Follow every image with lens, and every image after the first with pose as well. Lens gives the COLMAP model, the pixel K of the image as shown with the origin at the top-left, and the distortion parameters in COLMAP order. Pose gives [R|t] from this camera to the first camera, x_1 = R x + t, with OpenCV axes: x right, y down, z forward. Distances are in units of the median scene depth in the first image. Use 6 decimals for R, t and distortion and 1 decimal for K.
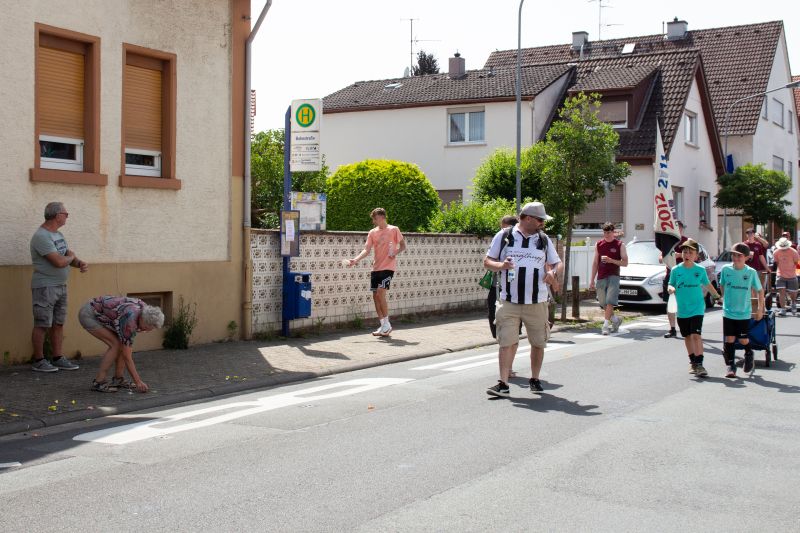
lens RADIAL K [[991.3, 0, 398.9], [0, 991.3, 245.2], [0, 0, 1]] dist [-0.006179, 0.060458]
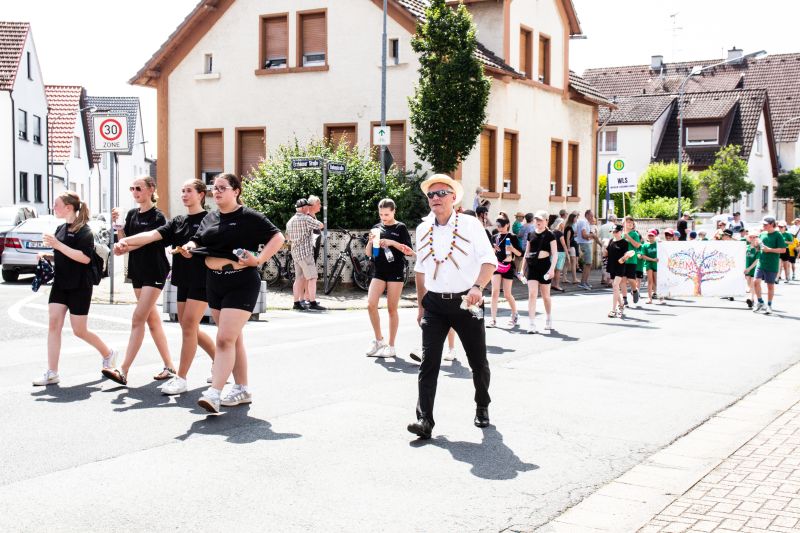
lens RADIAL K [[1106.7, 0, 399.0], [0, 1106.7, 267.2], [0, 0, 1]] dist [0.027170, 0.127965]
pose [[0.999342, -0.002870, 0.036147, -0.298779], [0.001353, 0.999120, 0.041932, -0.005197], [-0.036236, -0.041855, 0.998466, -0.630125]]
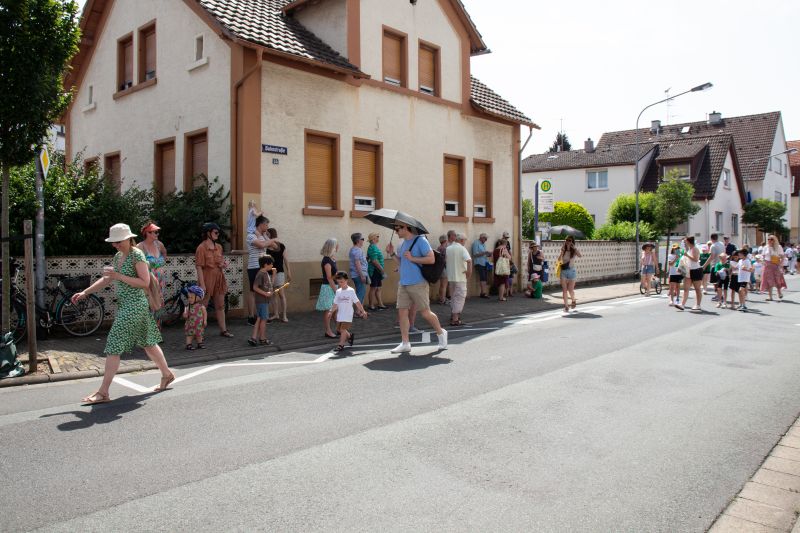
lens RADIAL K [[610.8, 0, 403.0], [0, 610.8, 264.9], [0, 0, 1]] dist [-0.148188, 0.114969]
pose [[0.979760, -0.003926, -0.200138, -0.061464], [0.010249, 0.999480, 0.030564, -0.002477], [0.199914, -0.031997, 0.979291, -0.148042]]
